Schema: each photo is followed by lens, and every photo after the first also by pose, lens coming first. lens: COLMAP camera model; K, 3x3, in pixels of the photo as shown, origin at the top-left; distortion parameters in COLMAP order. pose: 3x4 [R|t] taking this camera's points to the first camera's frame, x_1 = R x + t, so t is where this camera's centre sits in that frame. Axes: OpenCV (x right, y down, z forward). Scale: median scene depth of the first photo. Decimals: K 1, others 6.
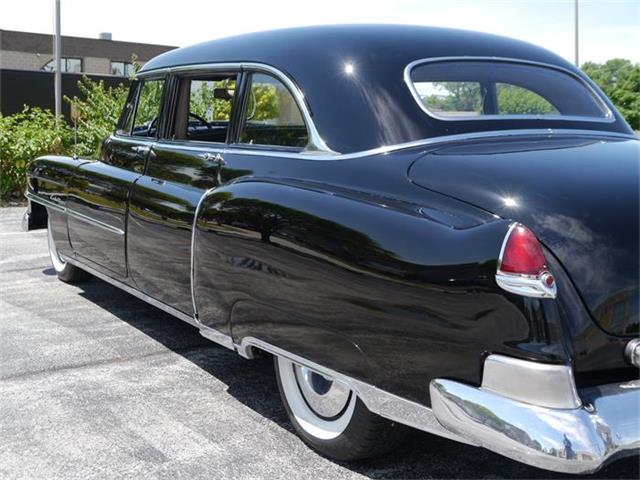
lens RADIAL K [[827.8, 0, 320.0], [0, 827.8, 240.0], [0, 0, 1]] dist [-0.054981, 0.041167]
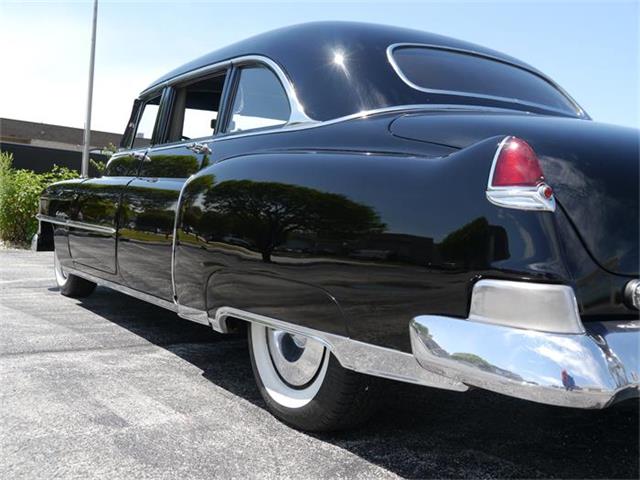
lens RADIAL K [[688.7, 0, 320.0], [0, 688.7, 240.0], [0, 0, 1]] dist [-0.019905, 0.000552]
pose [[0.999239, 0.035758, 0.015556, 0.014177], [-0.033947, 0.993974, -0.104226, 0.120441], [-0.019189, 0.103619, 0.994432, 0.174367]]
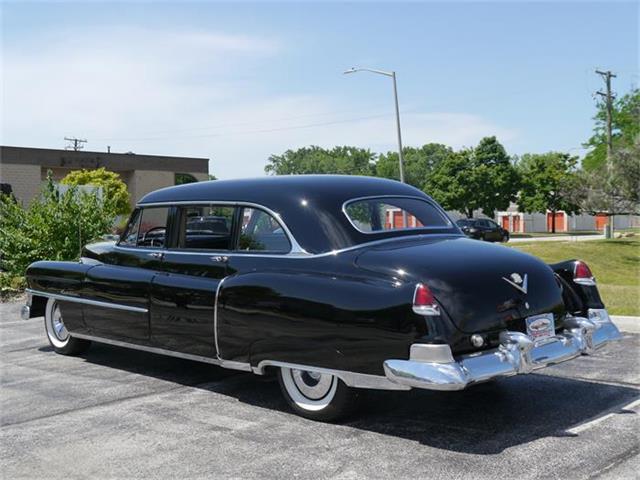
lens RADIAL K [[802.6, 0, 320.0], [0, 802.6, 240.0], [0, 0, 1]] dist [-0.107608, 0.264693]
pose [[0.979628, -0.045036, 0.195708, -0.294371], [0.065299, 0.993008, -0.098344, 0.038717], [-0.189911, 0.109120, 0.975719, -0.708730]]
